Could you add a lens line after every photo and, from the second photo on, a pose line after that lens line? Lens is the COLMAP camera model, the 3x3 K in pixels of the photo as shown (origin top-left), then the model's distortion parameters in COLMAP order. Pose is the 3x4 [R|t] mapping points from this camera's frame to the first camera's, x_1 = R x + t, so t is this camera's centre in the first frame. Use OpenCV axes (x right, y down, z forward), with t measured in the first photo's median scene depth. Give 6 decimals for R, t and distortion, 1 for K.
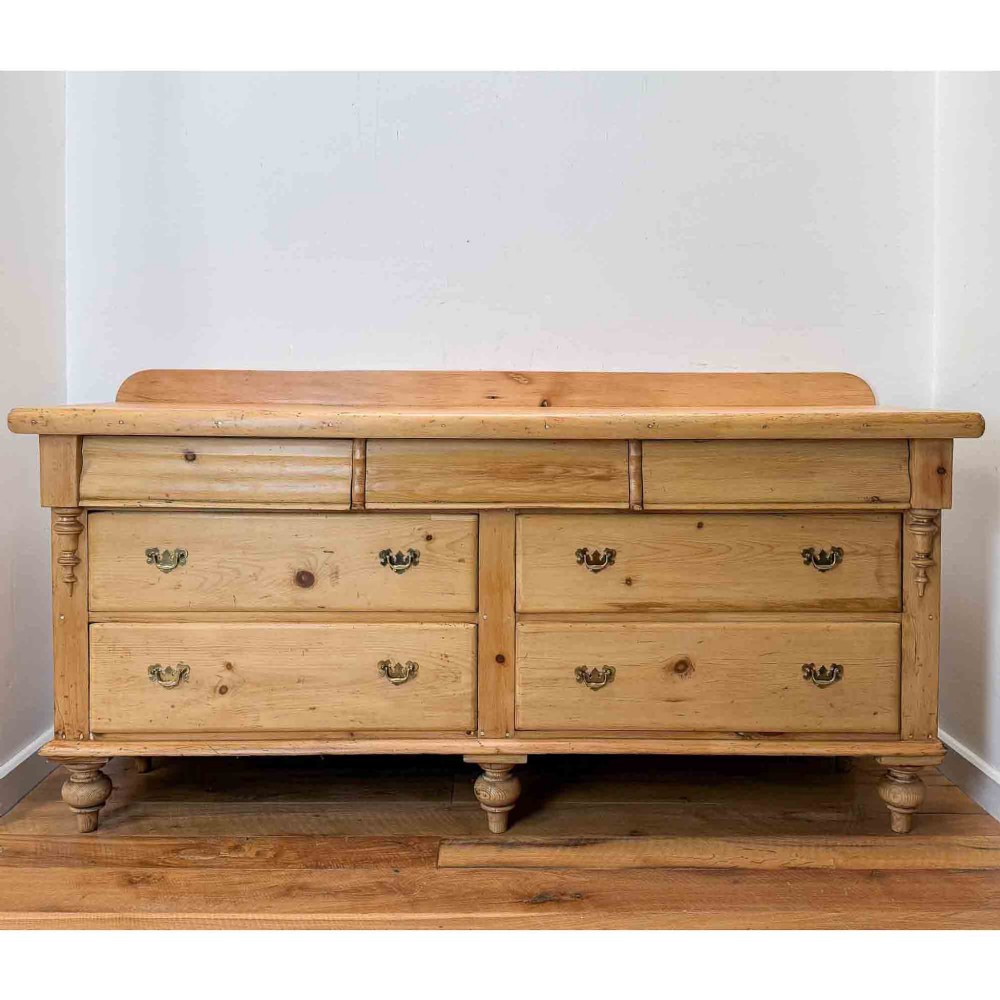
lens RADIAL K [[984.3, 0, 489.0], [0, 984.3, 471.5], [0, 0, 1]] dist [0.195673, -0.473931]
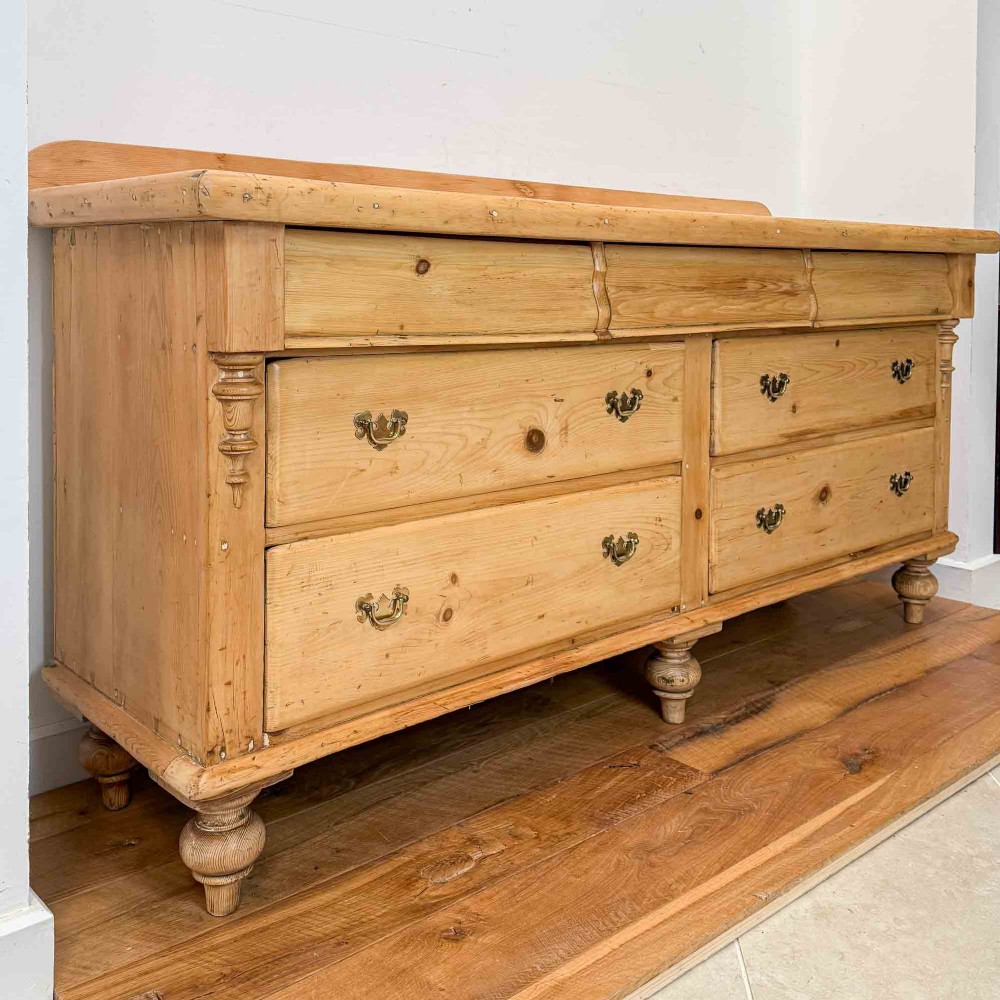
lens RADIAL K [[1123.1, 0, 512.4], [0, 1123.1, 377.8], [0, 0, 1]] dist [0.111068, -0.006484]
pose [[0.730099, -0.058444, 0.680837, -0.743881], [0.025714, 0.997980, 0.058094, 0.016251], [-0.682857, -0.024908, 0.730127, 0.421700]]
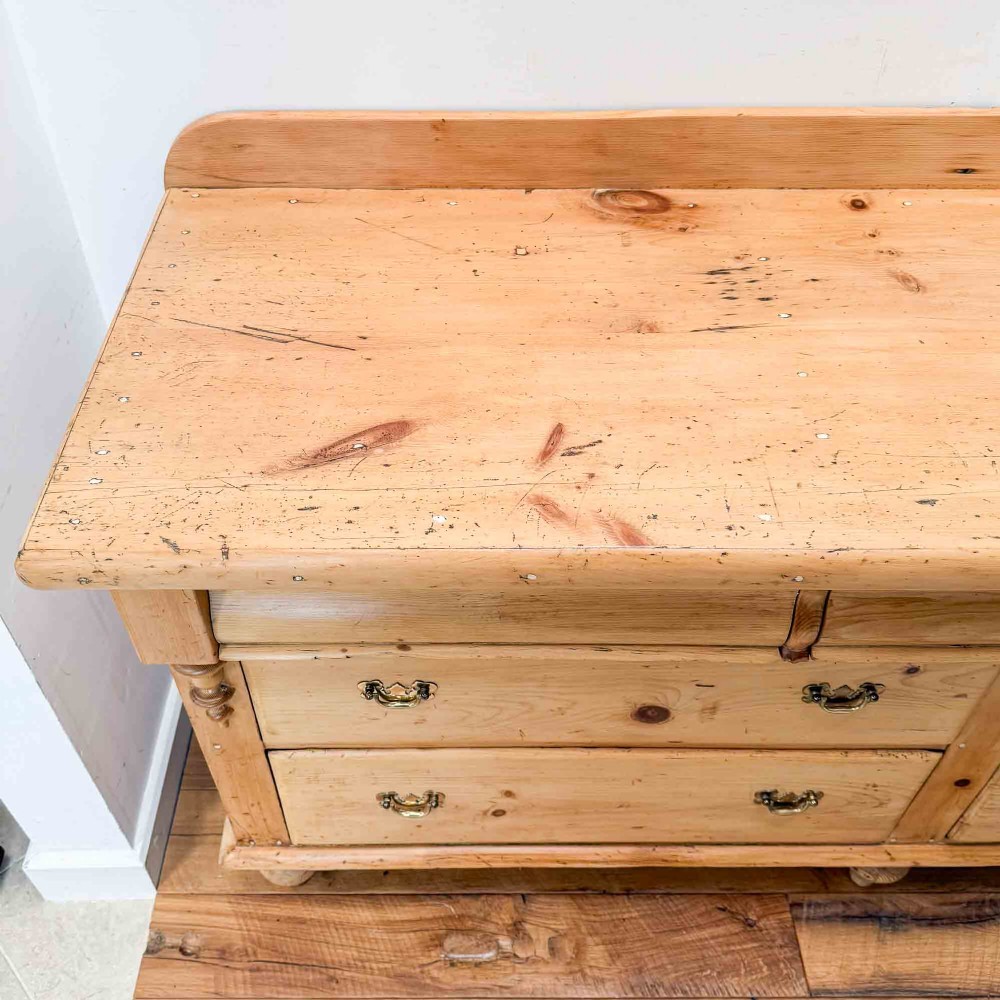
lens RADIAL K [[918.1, 0, 479.5], [0, 918.1, 499.2], [0, 0, 1]] dist [0.085830, -0.117651]
pose [[0.999964, -0.006646, 0.005340, -0.280502], [0.001391, 0.745077, 0.666977, -0.310669], [-0.008412, -0.666946, 0.745059, 0.705059]]
